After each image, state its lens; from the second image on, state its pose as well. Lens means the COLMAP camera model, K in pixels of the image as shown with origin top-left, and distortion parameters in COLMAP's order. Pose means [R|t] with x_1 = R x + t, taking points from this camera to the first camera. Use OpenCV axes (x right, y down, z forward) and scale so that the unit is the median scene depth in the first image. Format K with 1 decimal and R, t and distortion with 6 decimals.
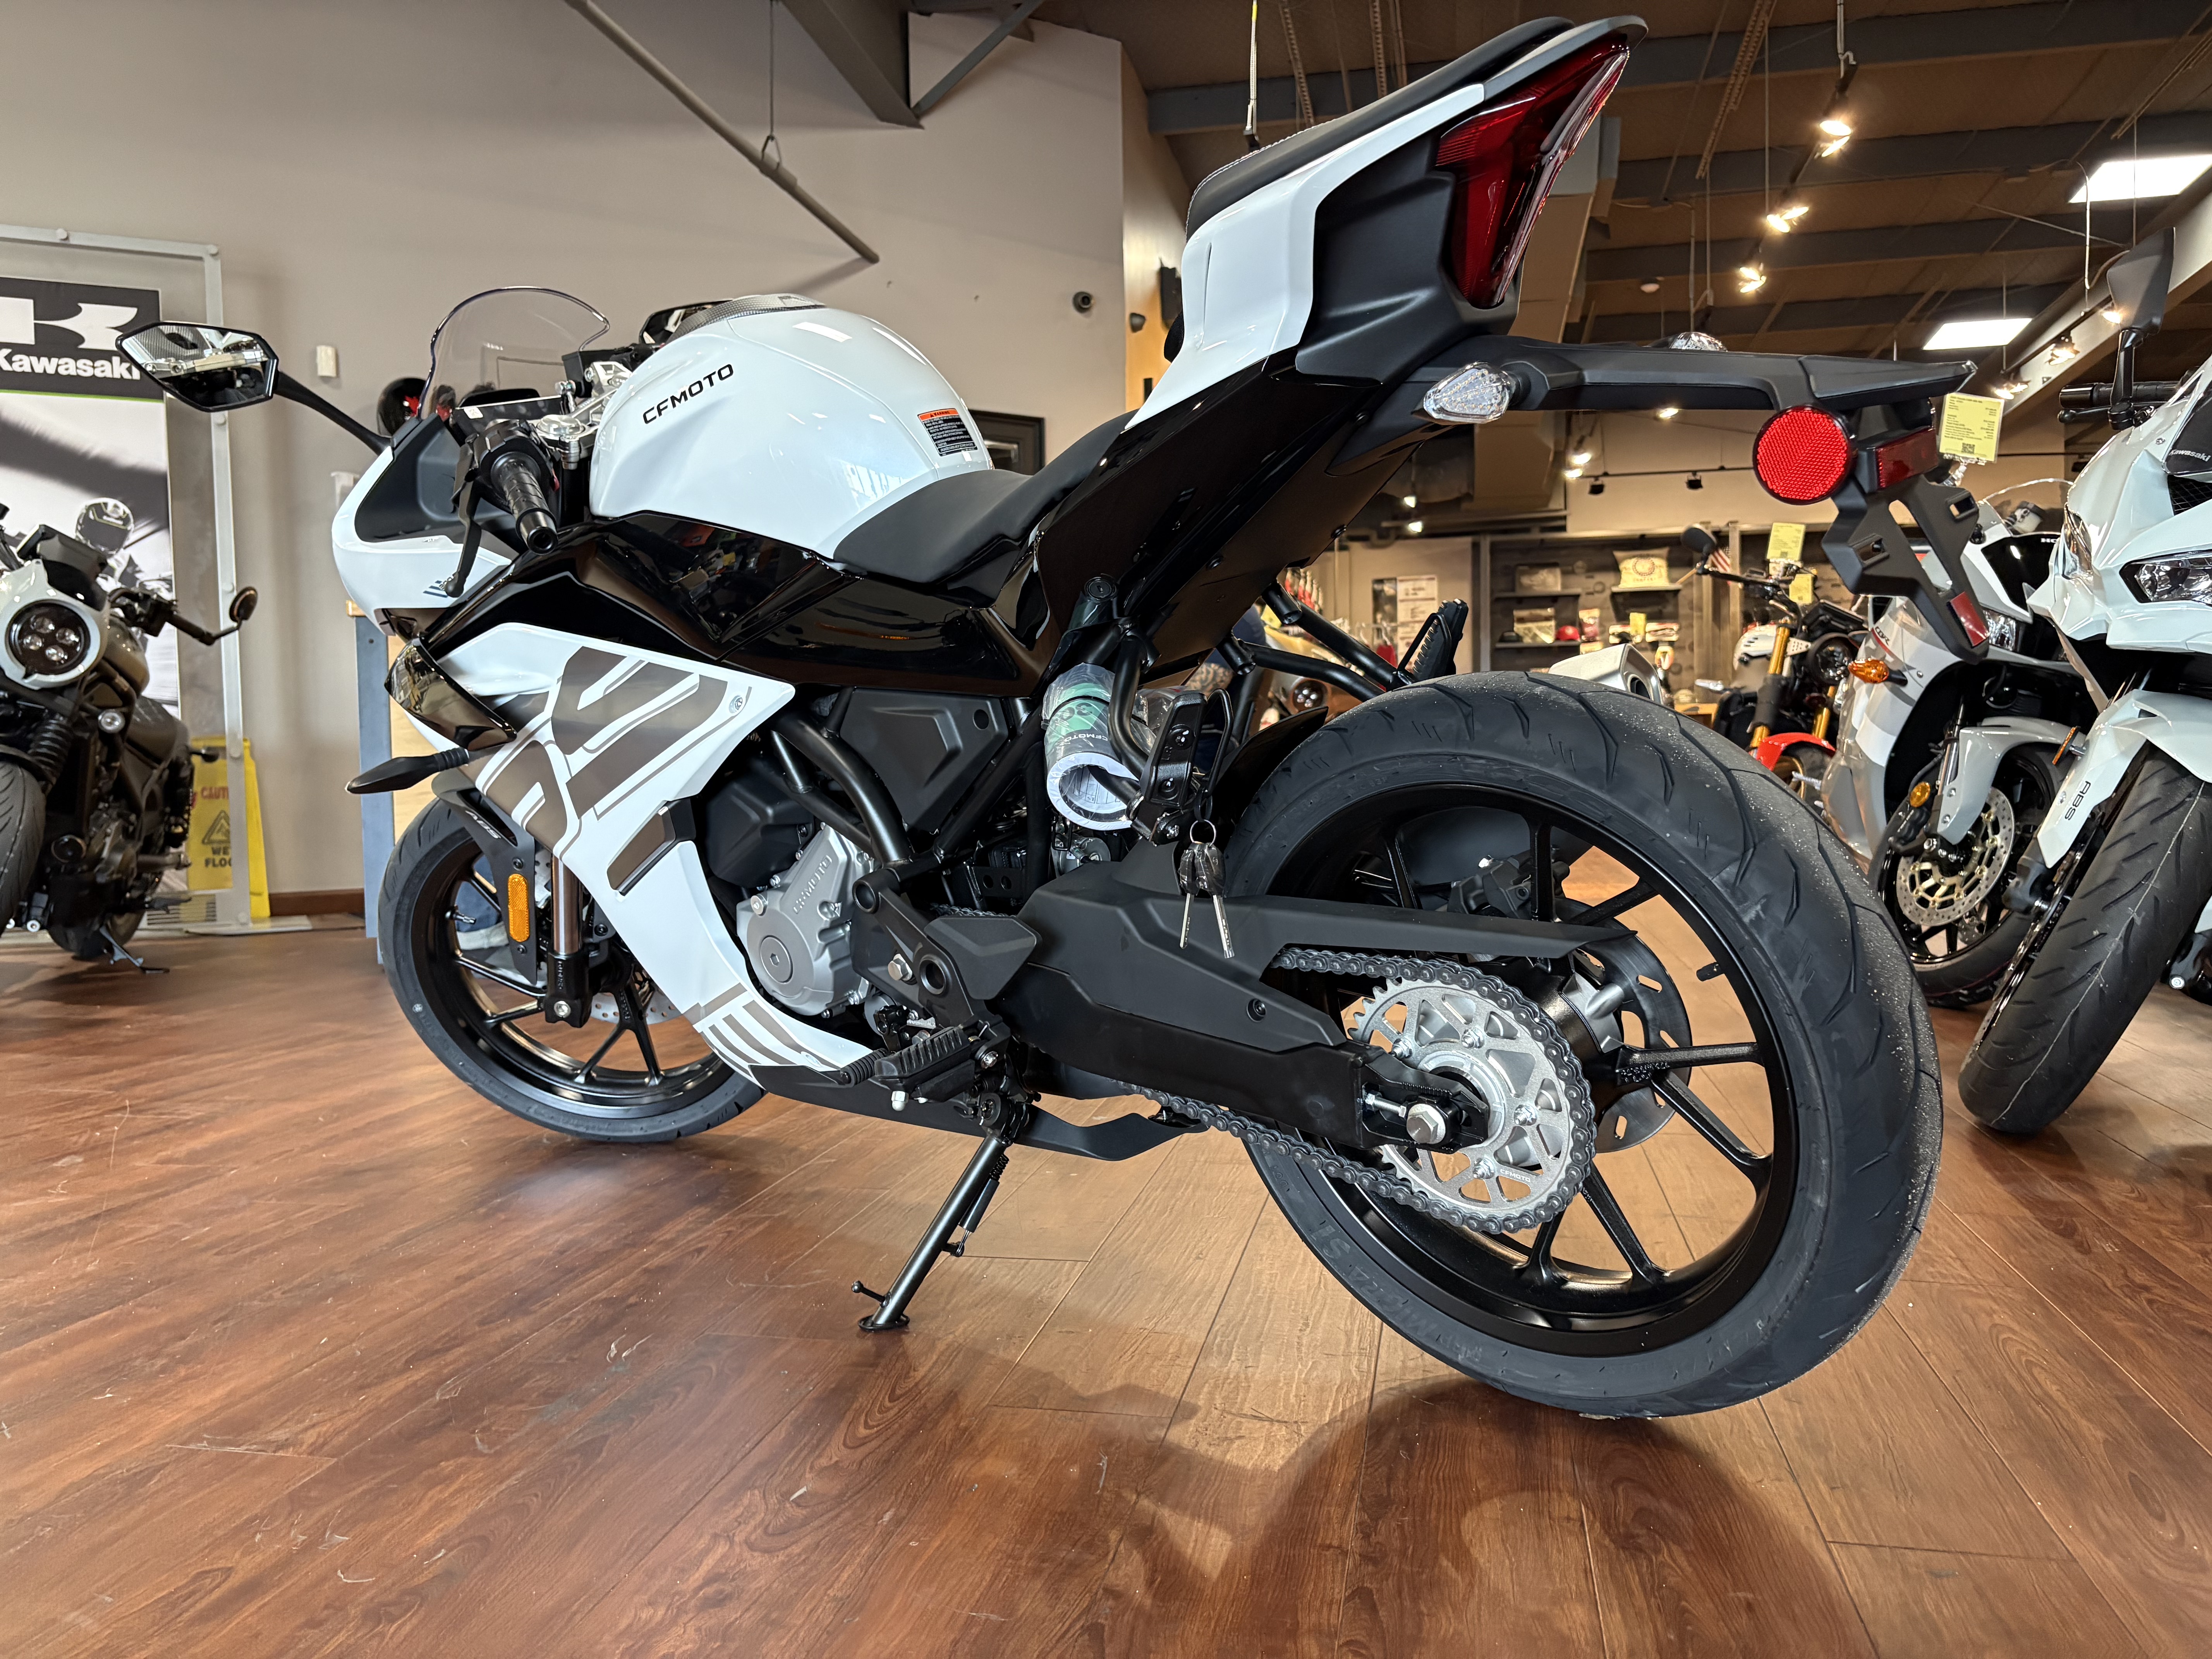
lens RADIAL K [[1683.6, 0, 1106.0], [0, 1683.6, 829.5], [0, 0, 1]] dist [0.050255, -0.061436]
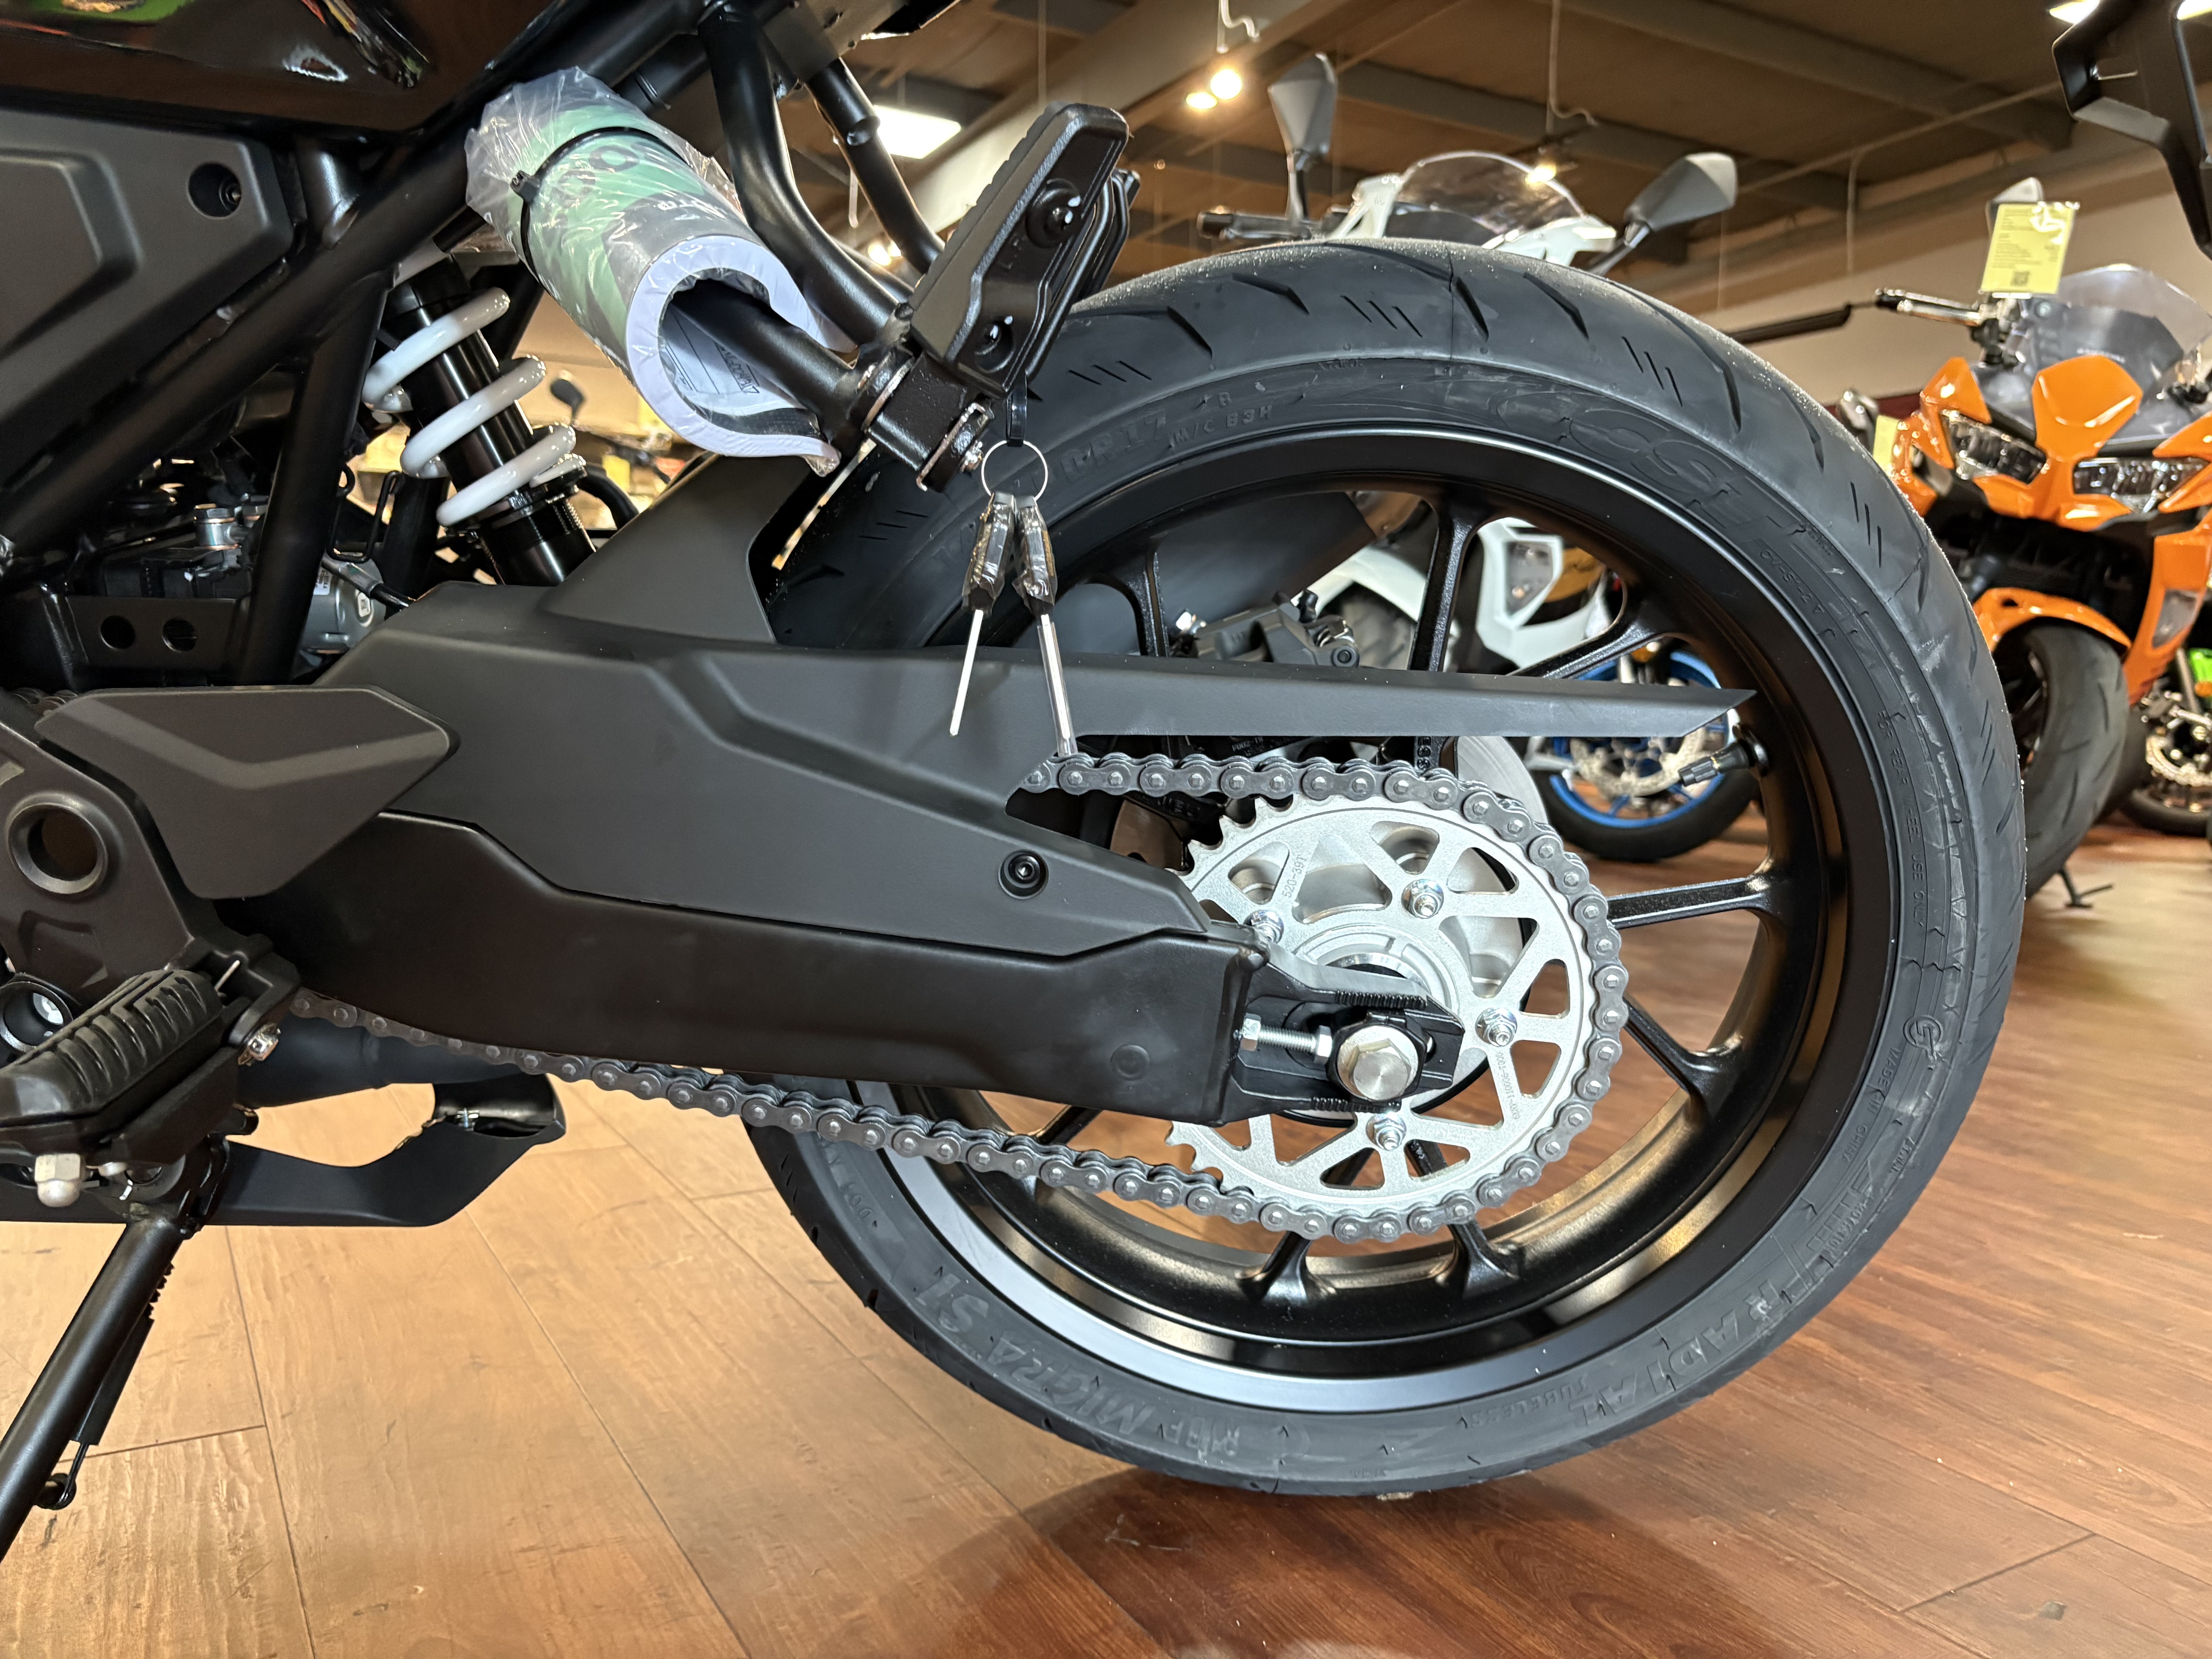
lens RADIAL K [[1683.6, 0, 1106.0], [0, 1683.6, 829.5], [0, 0, 1]] dist [0.050255, -0.061436]
pose [[0.738998, -0.024245, 0.673271, -0.176185], [-0.008002, 0.998966, 0.044757, 0.059496], [-0.673660, -0.038462, 0.738040, 0.513692]]
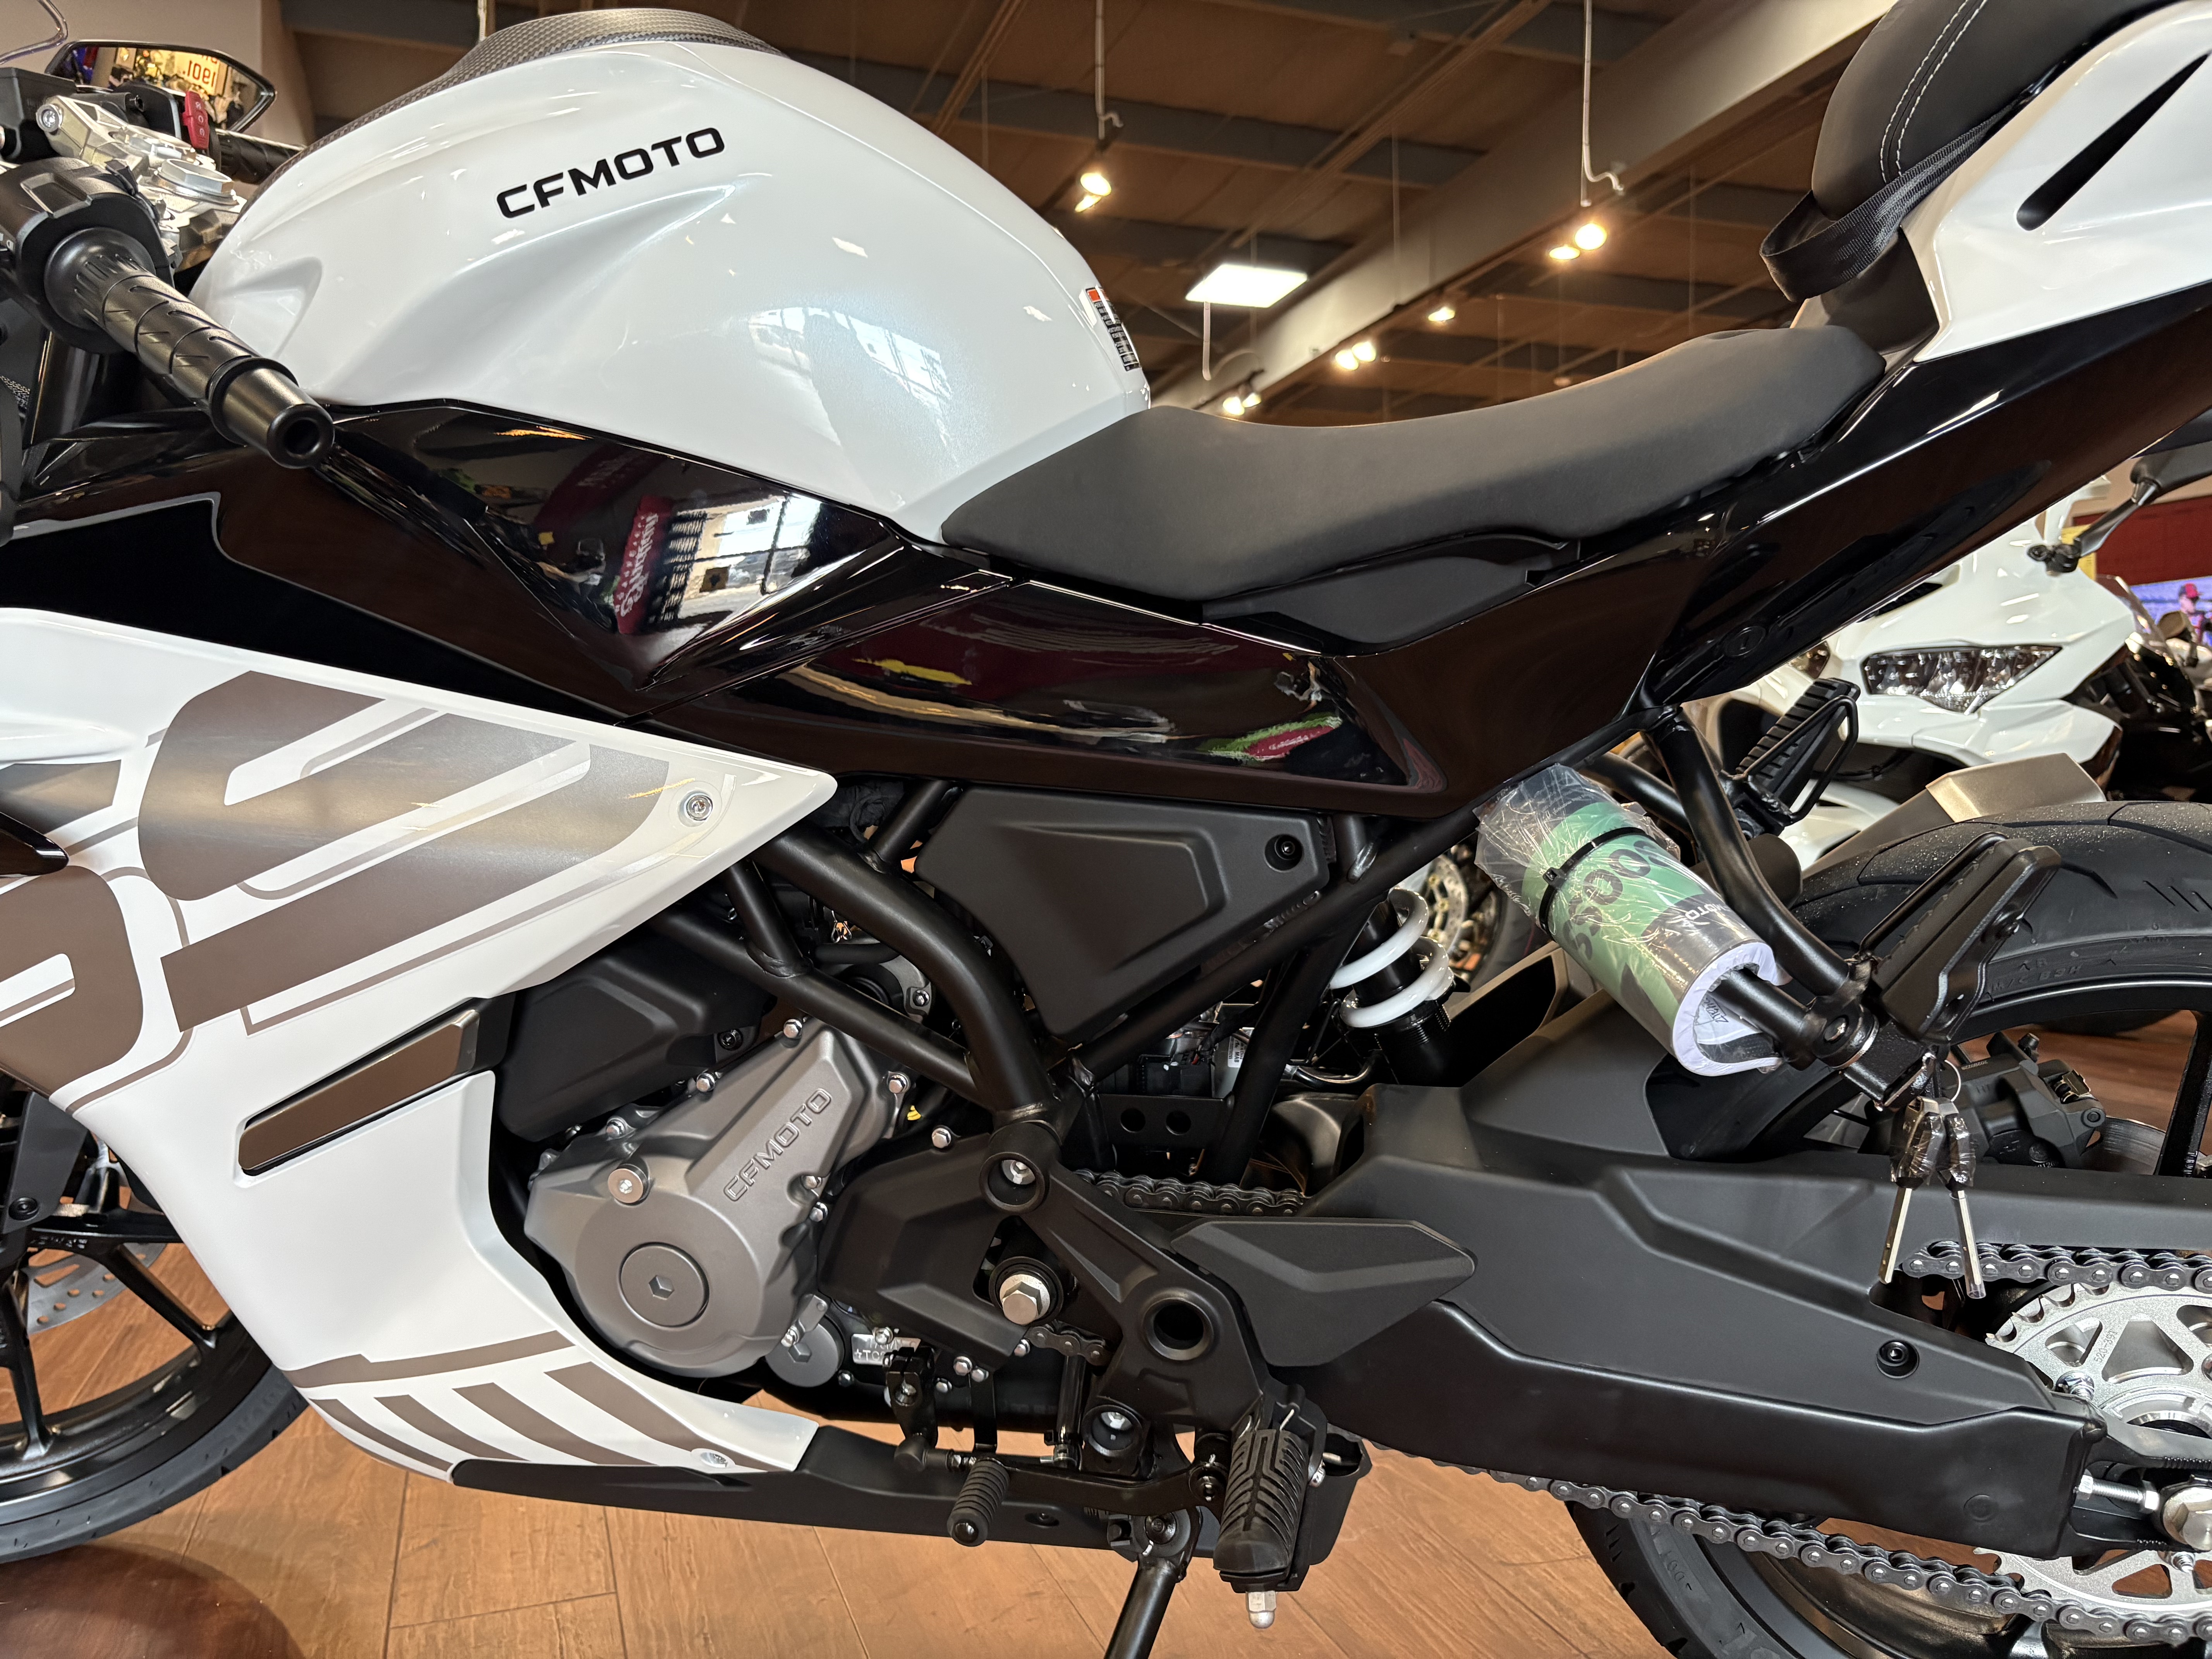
lens RADIAL K [[1678.8, 0, 1098.0], [0, 1678.8, 814.6], [0, 0, 1]] dist [0.034854, -0.048838]
pose [[0.851305, 0.001390, 0.524670, -0.381562], [0.007777, 0.999853, -0.015267, -0.064508], [-0.524614, 0.017077, 0.851169, 0.517437]]
